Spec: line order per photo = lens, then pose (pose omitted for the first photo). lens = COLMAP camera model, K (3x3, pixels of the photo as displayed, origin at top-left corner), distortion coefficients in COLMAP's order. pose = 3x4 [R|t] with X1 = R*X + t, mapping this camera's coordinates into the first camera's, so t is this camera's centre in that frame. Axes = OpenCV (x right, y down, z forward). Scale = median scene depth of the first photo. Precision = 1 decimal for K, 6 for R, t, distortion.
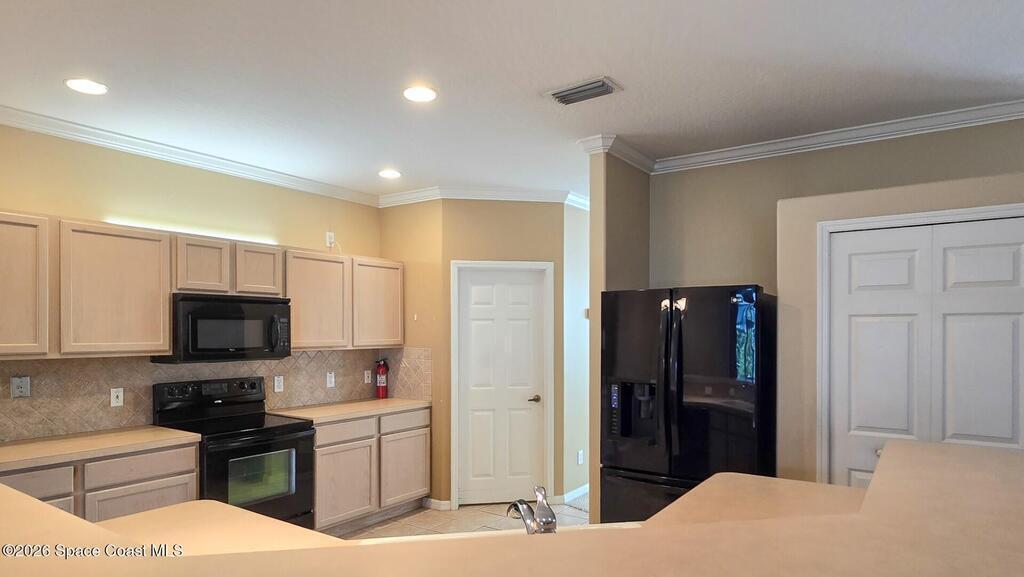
lens RADIAL K [[604.4, 0, 510.2], [0, 604.4, 331.4], [0, 0, 1]] dist [0.002256, -0.002879]
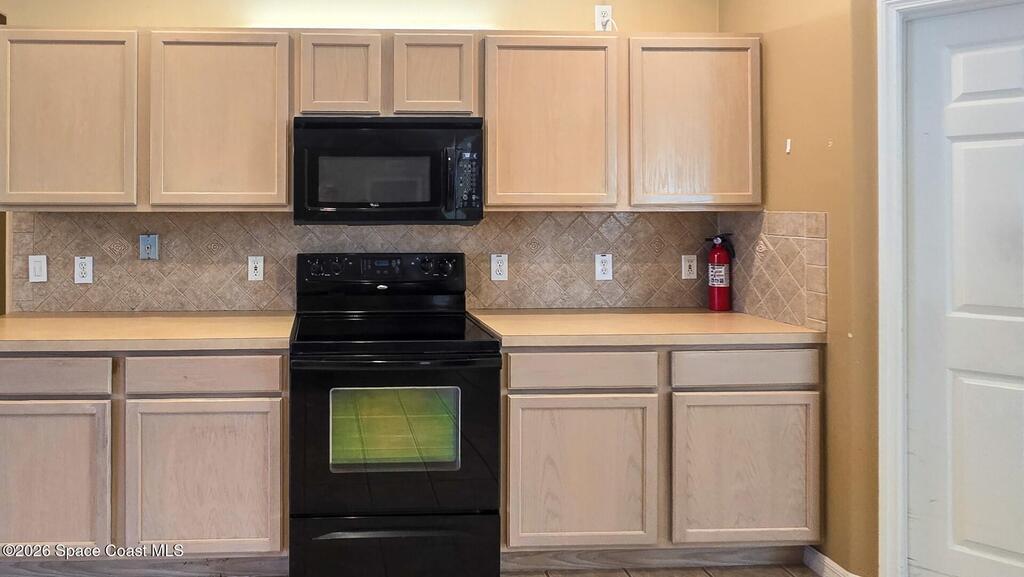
lens RADIAL K [[604.4, 0, 387.6], [0, 604.4, 211.3], [0, 0, 1]] dist [0.002256, -0.002879]
pose [[0.600666, -0.005218, -0.799483, 0.037413], [0.000435, 0.999981, -0.006200, 0.037632], [0.799500, 0.003377, 0.600656, 0.596674]]
